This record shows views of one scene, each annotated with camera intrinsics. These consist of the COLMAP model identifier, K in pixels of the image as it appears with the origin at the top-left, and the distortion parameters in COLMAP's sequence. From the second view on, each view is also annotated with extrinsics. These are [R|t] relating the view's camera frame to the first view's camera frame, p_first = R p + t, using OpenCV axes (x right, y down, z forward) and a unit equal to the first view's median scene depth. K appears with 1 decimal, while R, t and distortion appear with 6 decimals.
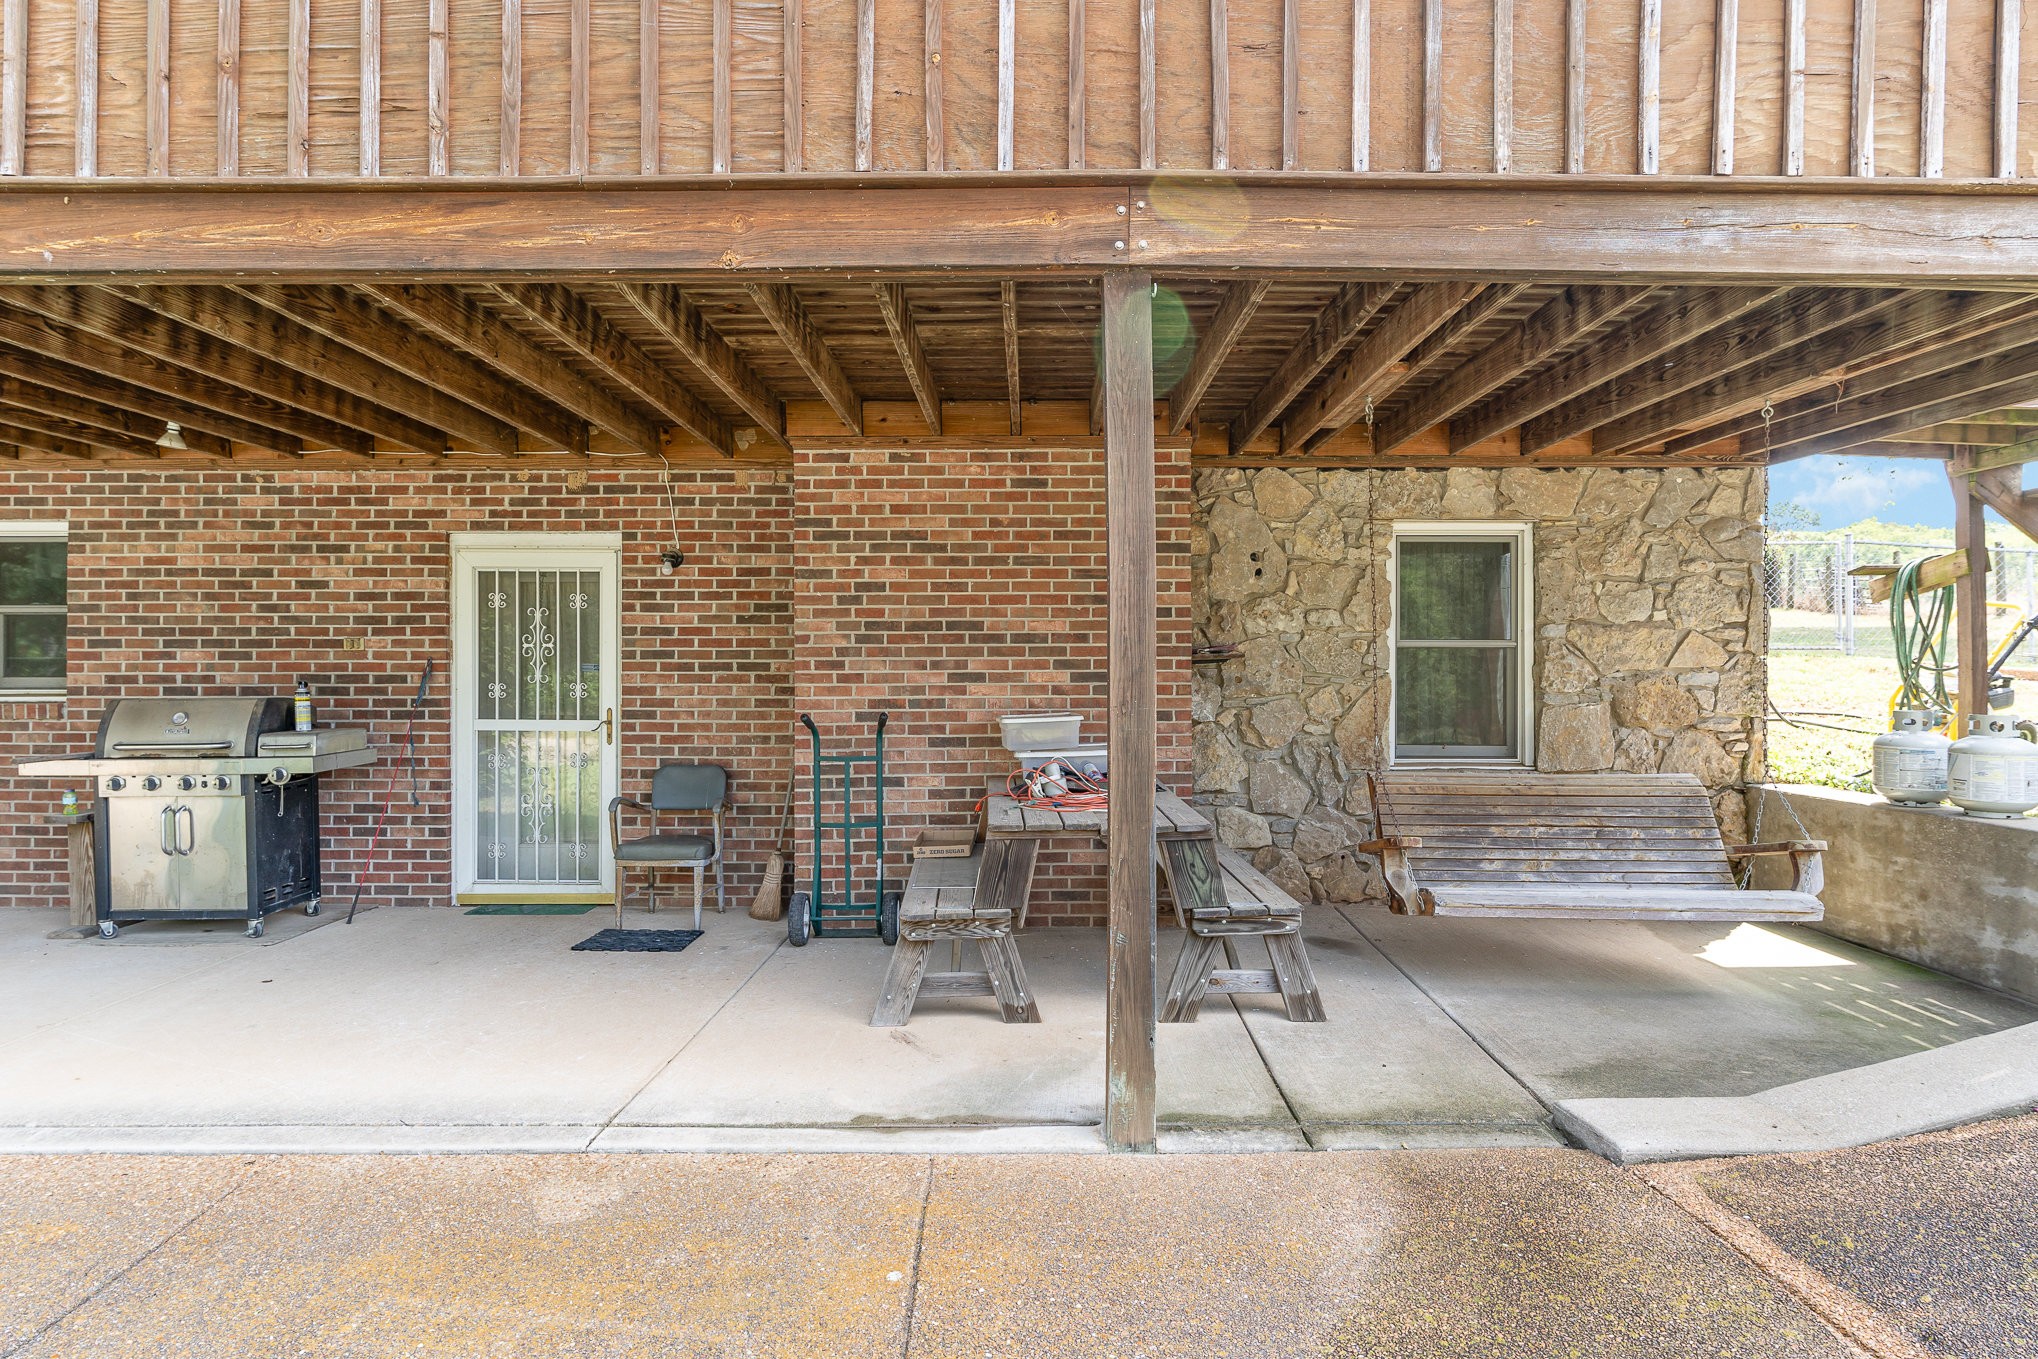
lens RADIAL K [[1077.6, 0, 1019.0], [0, 1077.6, 679.5], [0, 0, 1]] dist [-0.001045, 0.000229]
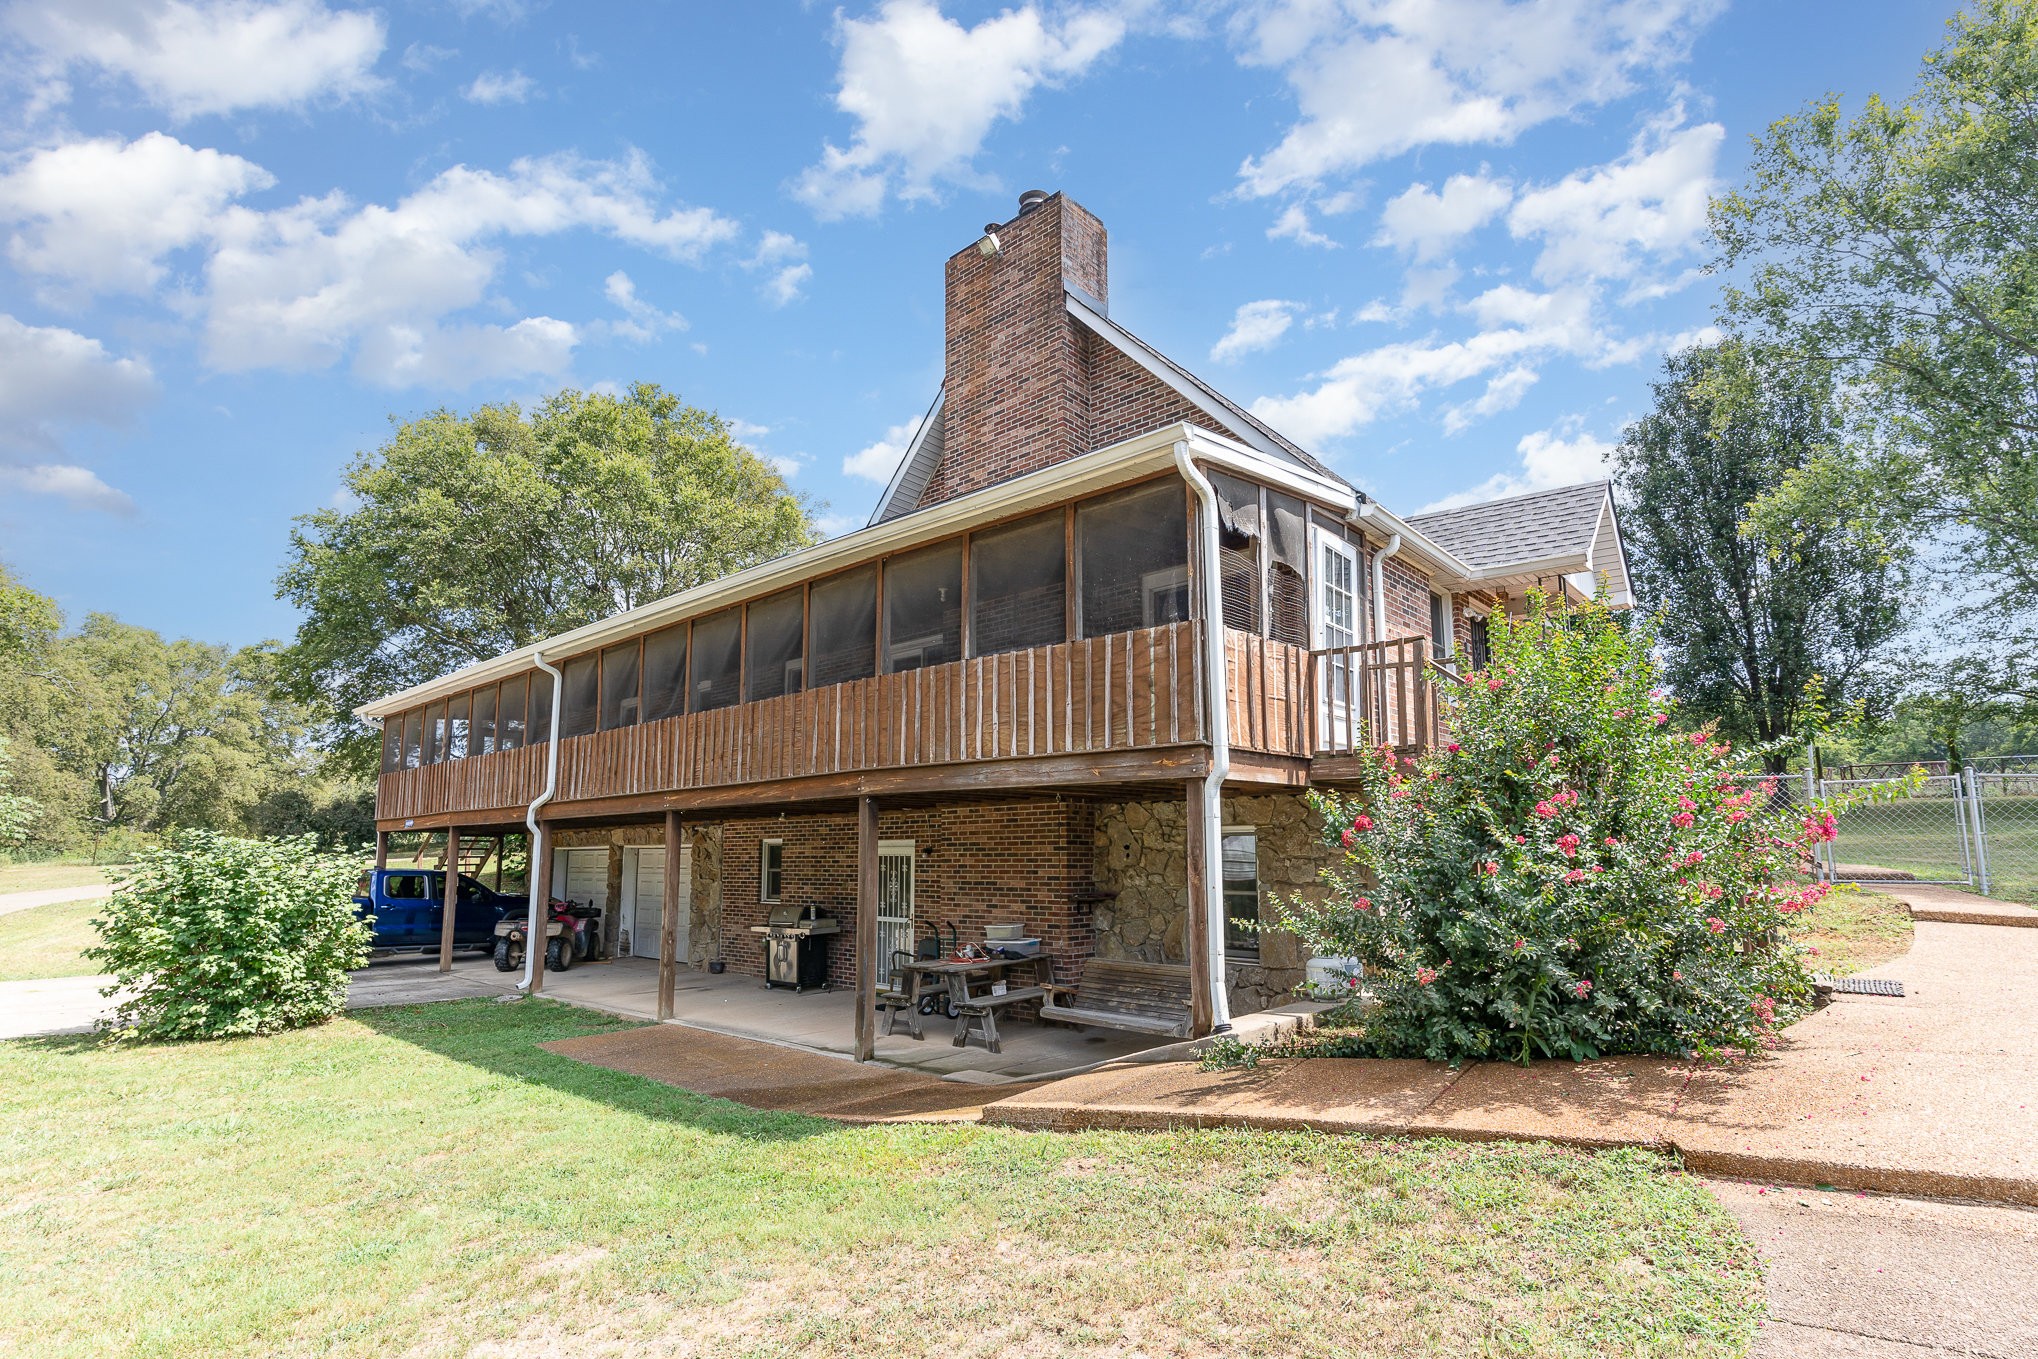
lens RADIAL K [[998.0, 0, 1001.0], [0, 998.0, 689.7], [0, 0, 1]] dist [-0.001037, 0.001005]
pose [[0.732170, -0.117056, -0.670989, 1.341584], [-0.001227, 0.984893, -0.173157, -0.081198], [0.681121, 0.127604, 0.720965, -0.543031]]
